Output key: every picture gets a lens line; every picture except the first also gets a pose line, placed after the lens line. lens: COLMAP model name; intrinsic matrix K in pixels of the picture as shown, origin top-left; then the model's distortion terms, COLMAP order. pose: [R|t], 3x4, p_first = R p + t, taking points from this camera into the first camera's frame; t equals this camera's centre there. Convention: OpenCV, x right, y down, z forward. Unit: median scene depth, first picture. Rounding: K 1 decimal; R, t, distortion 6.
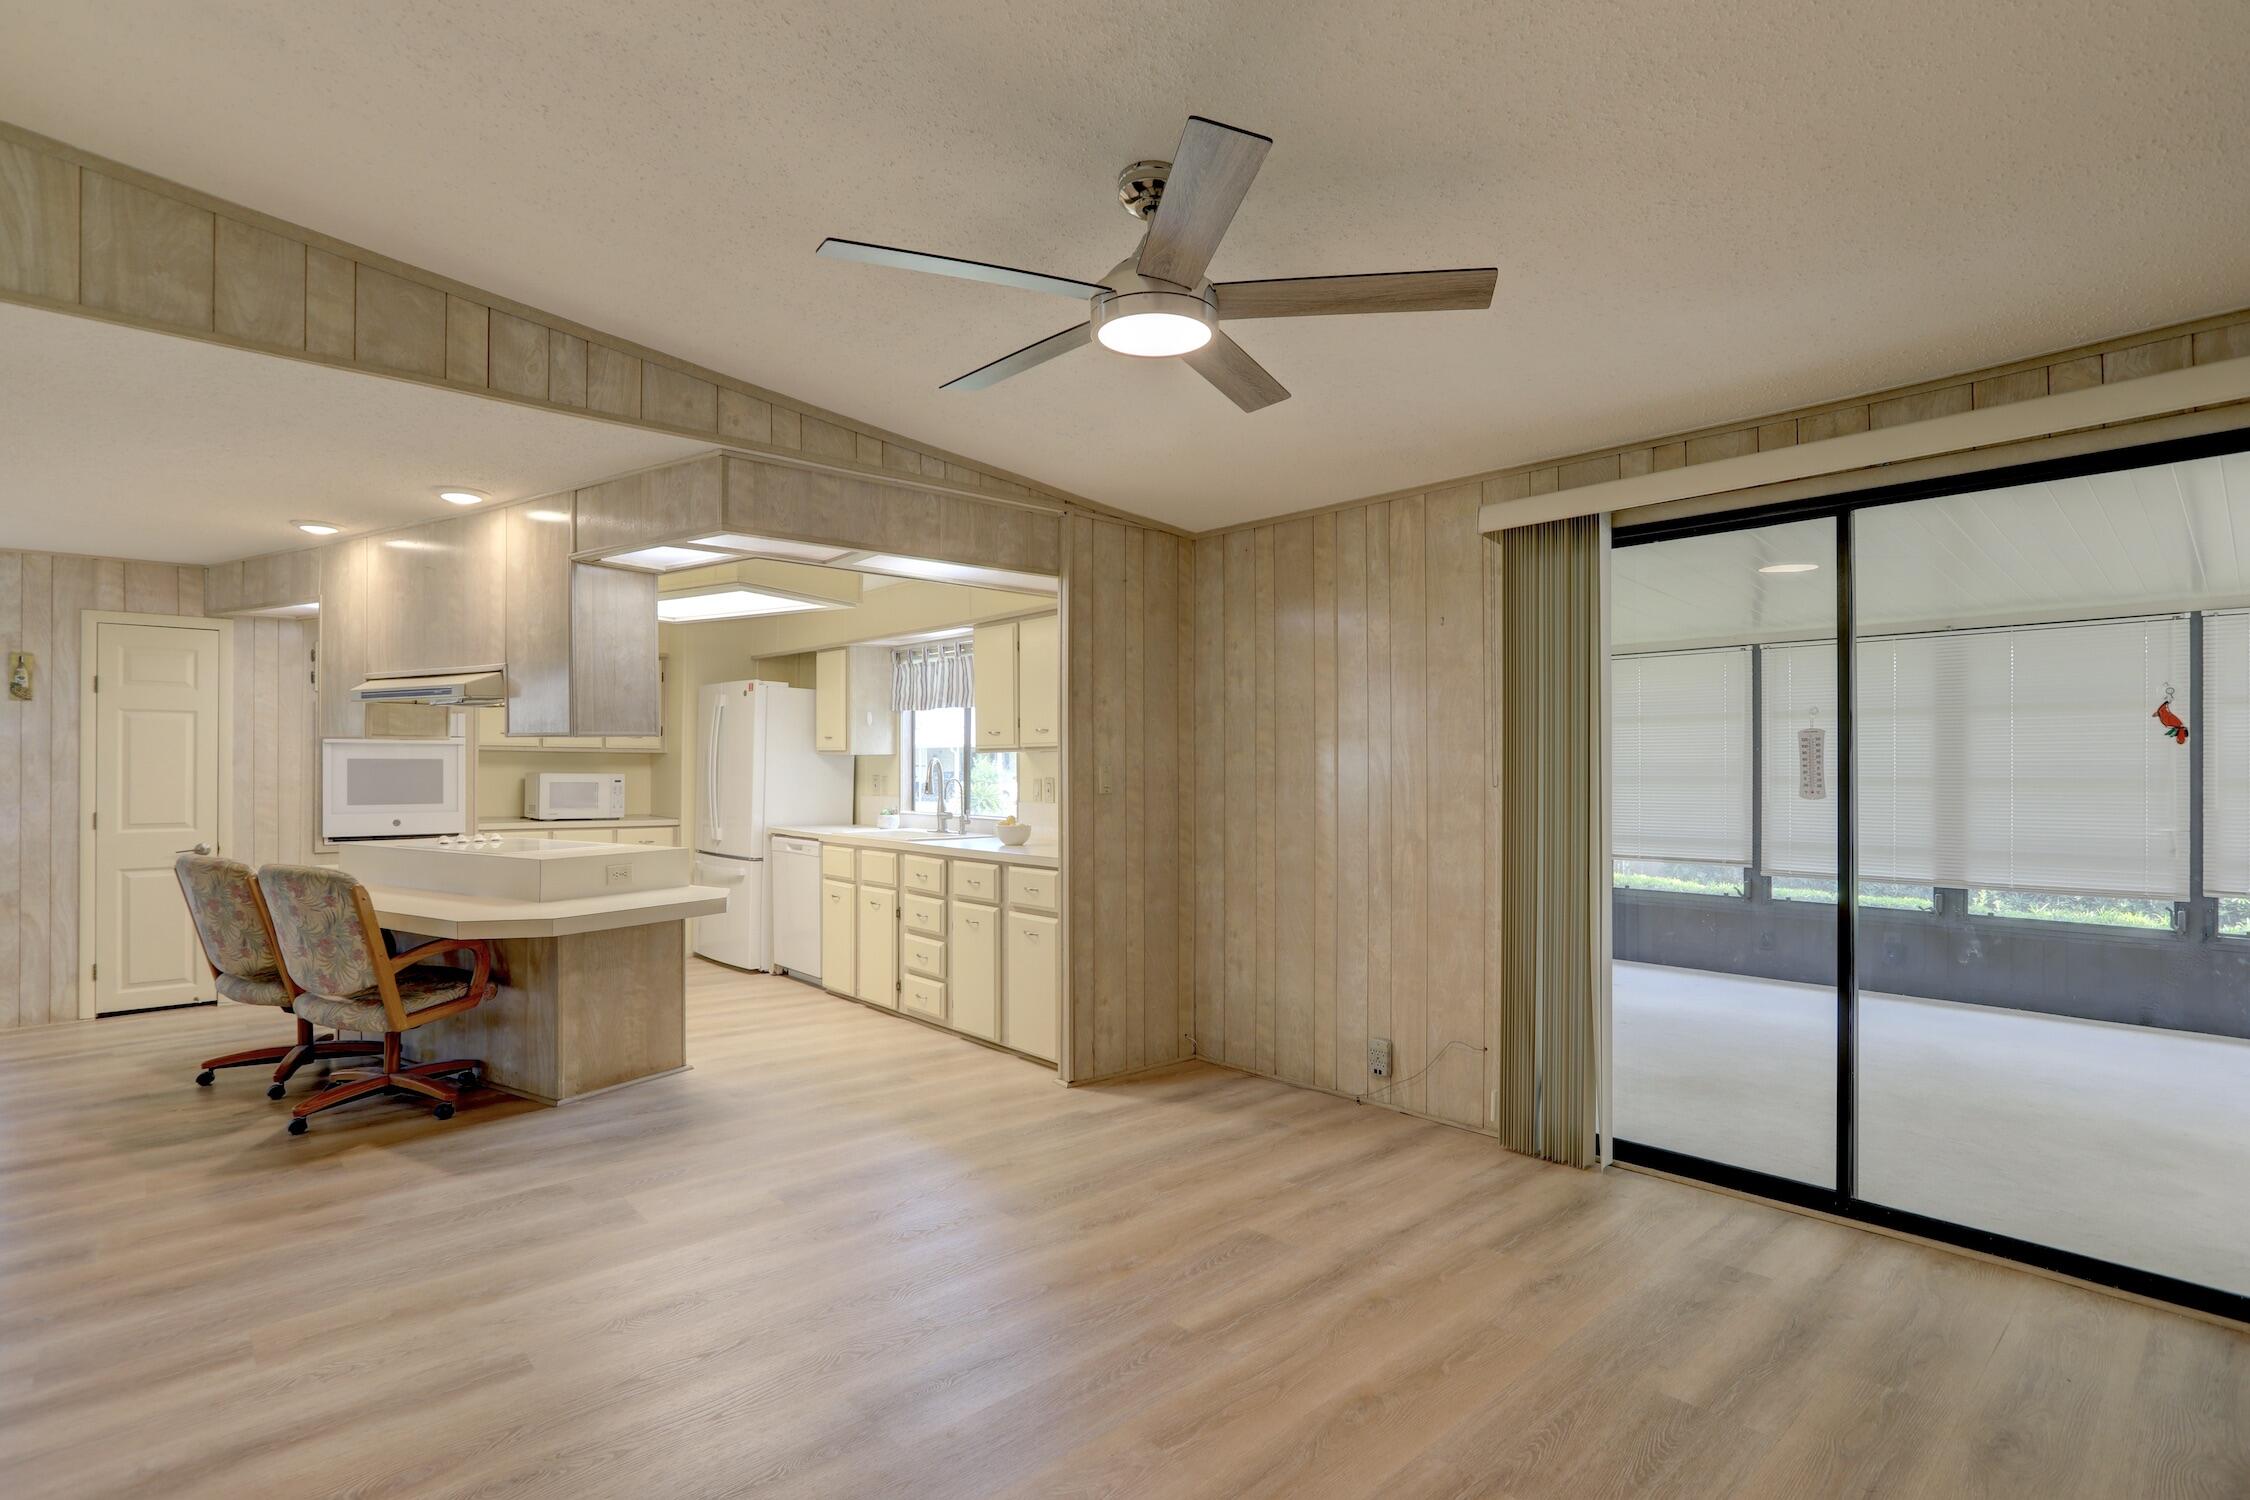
lens RADIAL K [[1093.7, 0, 1122.2], [0, 1093.7, 763.0], [0, 0, 1]] dist [-0.051183, 0.023434]
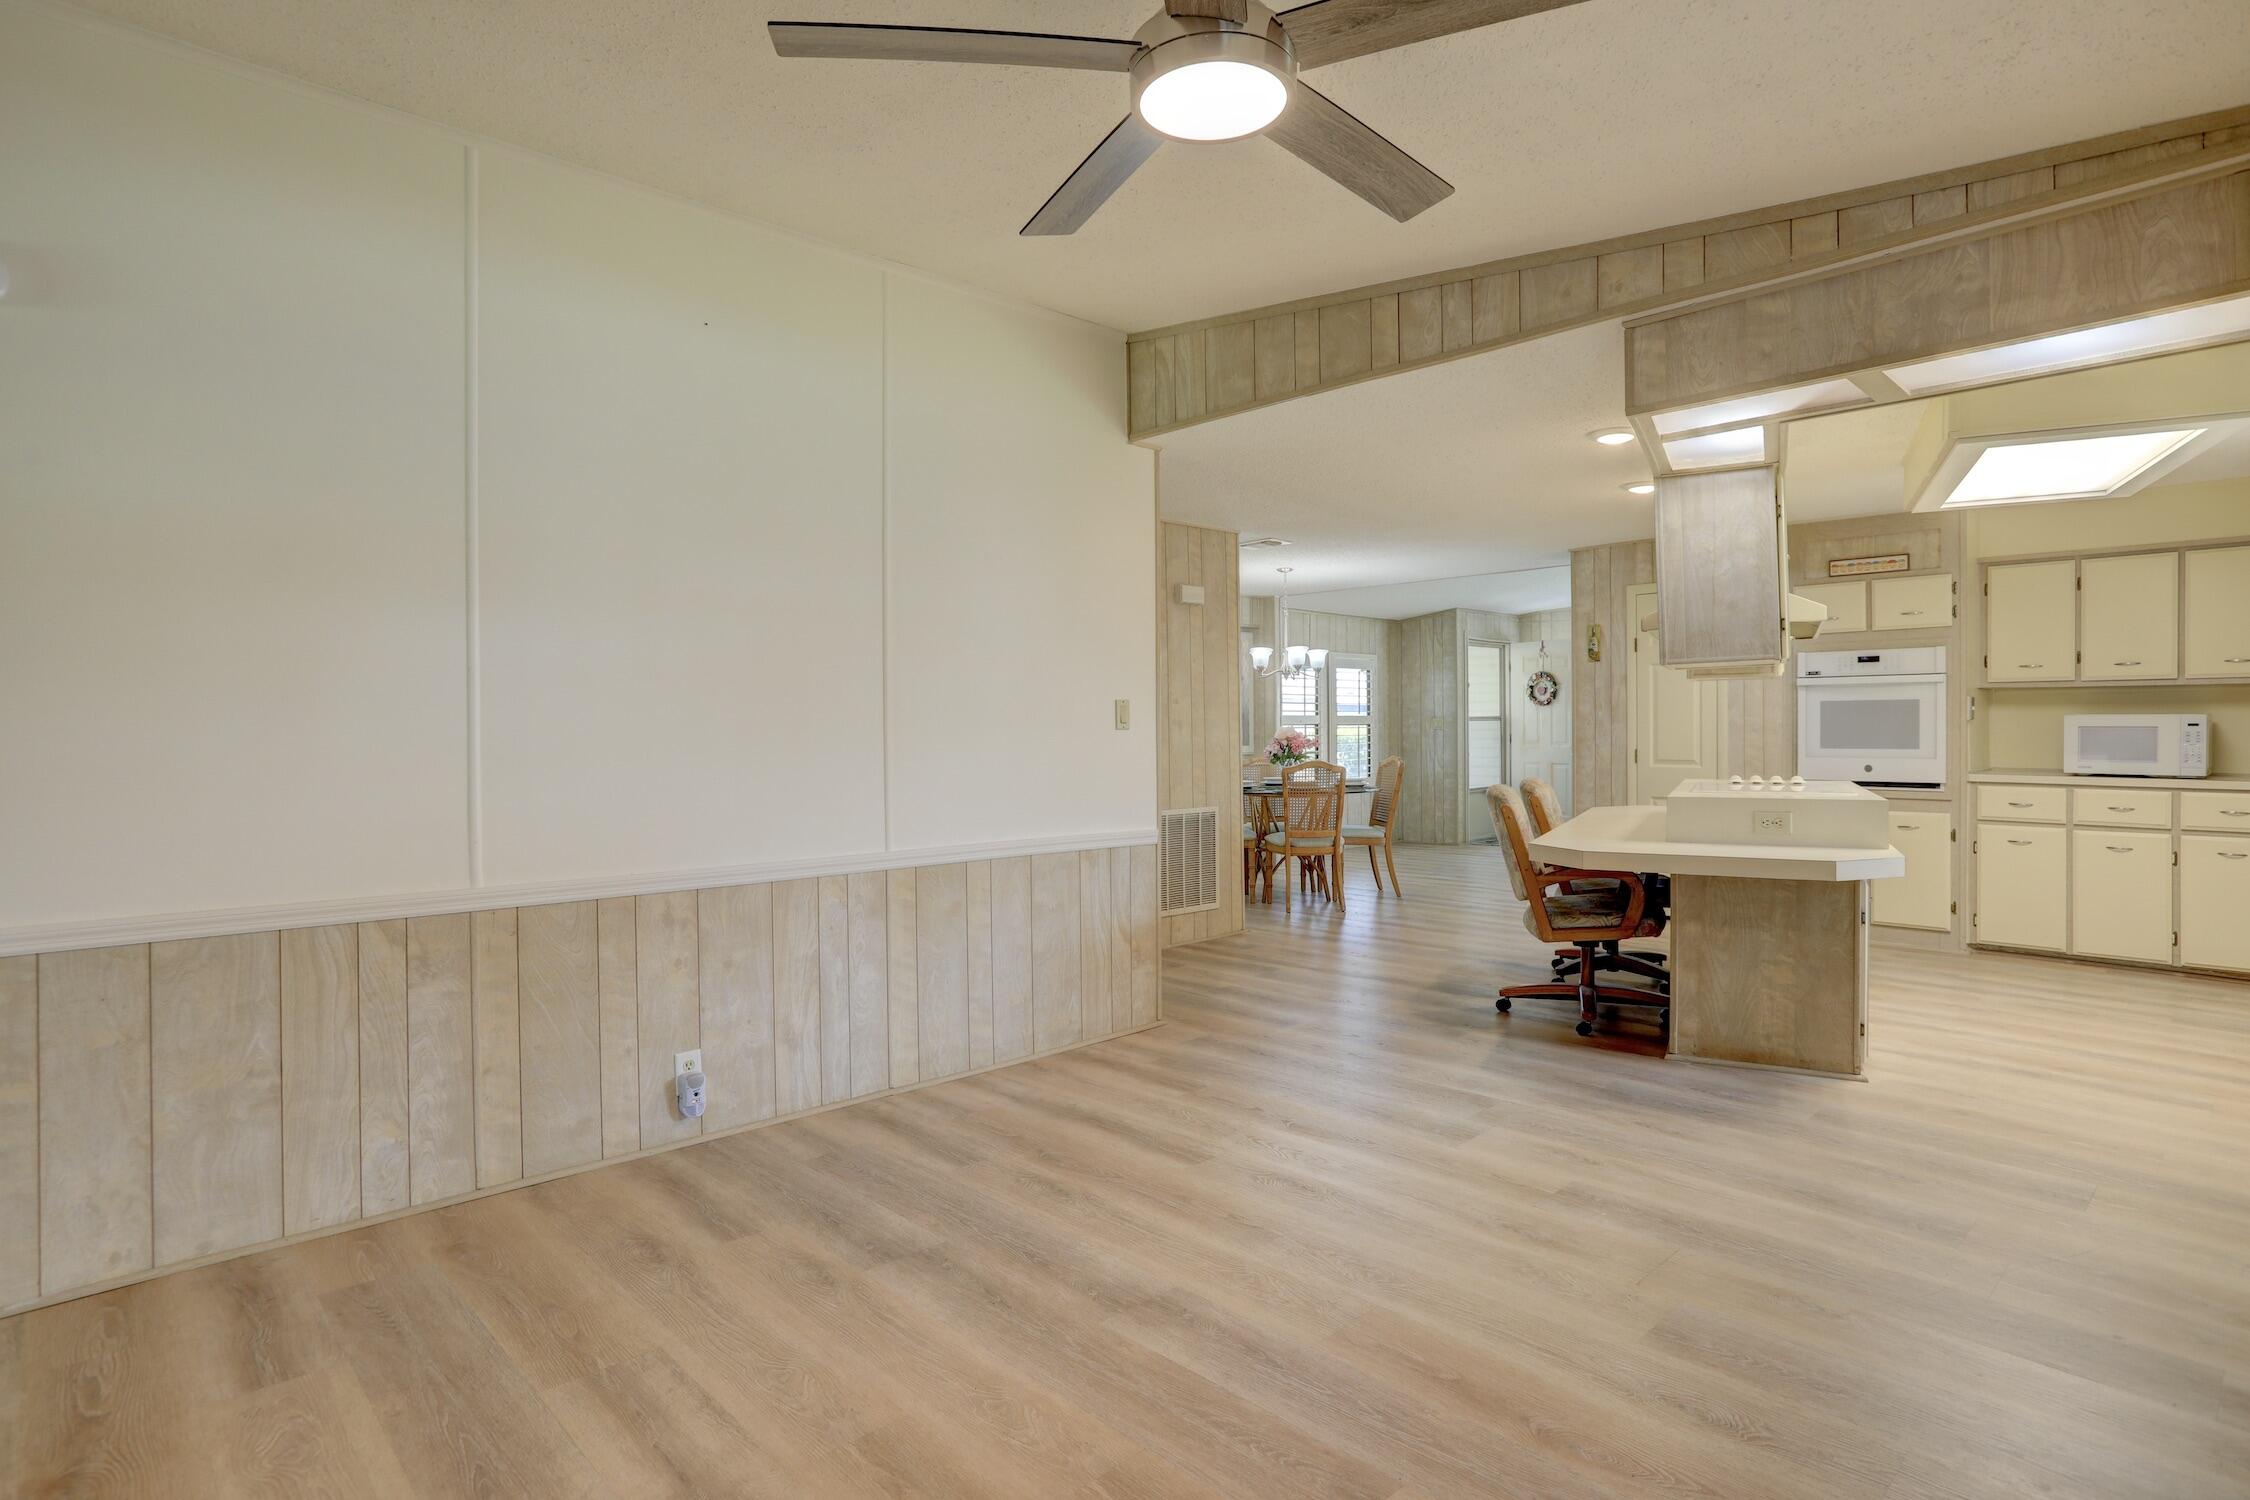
lens RADIAL K [[1174.2, 0, 1165.2], [0, 1174.2, 734.2], [0, 0, 1]] dist [-0.002760, 0.001313]
pose [[0.047066, 0.001748, -0.998890, 0.440570], [0.007029, 0.999973, 0.002082, 0.027105], [0.998867, -0.007119, 0.047052, 0.472919]]
